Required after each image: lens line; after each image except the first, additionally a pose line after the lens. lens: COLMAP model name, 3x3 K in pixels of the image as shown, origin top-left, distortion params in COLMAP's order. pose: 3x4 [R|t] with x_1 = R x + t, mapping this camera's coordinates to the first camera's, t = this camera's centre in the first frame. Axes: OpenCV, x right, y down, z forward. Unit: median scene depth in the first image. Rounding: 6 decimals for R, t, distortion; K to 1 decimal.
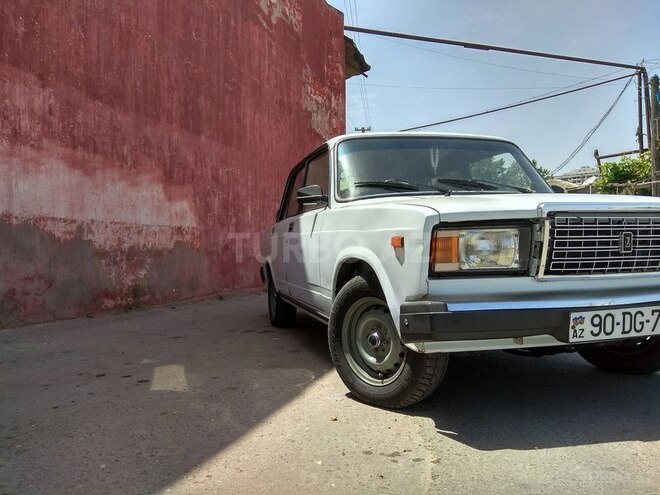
lens RADIAL K [[514.3, 0, 330.0], [0, 514.3, 247.5], [0, 0, 1]] dist [0.105777, -0.171037]
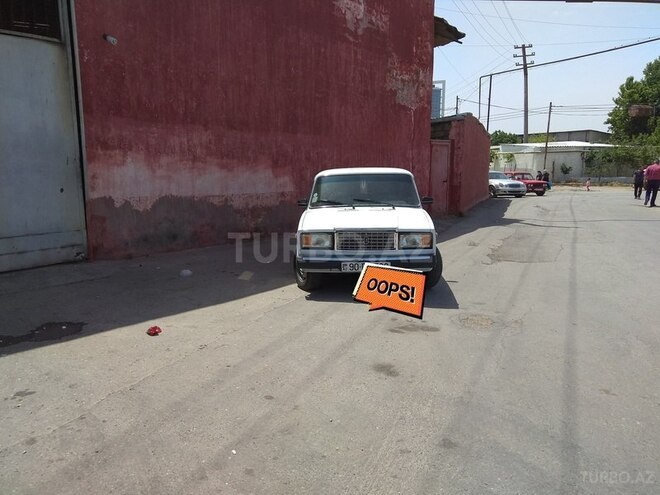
lens RADIAL K [[514.3, 0, 330.0], [0, 514.3, 247.5], [0, 0, 1]] dist [0.105777, -0.171037]
pose [[0.945678, 0.060501, -0.319426, 0.468484], [-0.007061, 0.986122, 0.165871, -0.162063], [0.325029, -0.154605, 0.932981, -0.644104]]
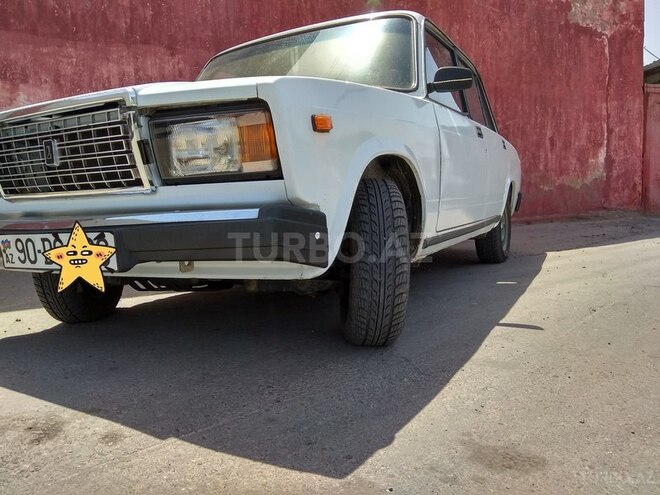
lens RADIAL K [[527.2, 0, 330.0], [0, 527.2, 247.5], [0, 0, 1]] dist [-0.010846, -0.006835]
pose [[0.719478, 0.055707, -0.692277, 0.519526], [0.030258, 0.993317, 0.111378, 0.020663], [0.693856, -0.101081, 0.712985, 0.252760]]
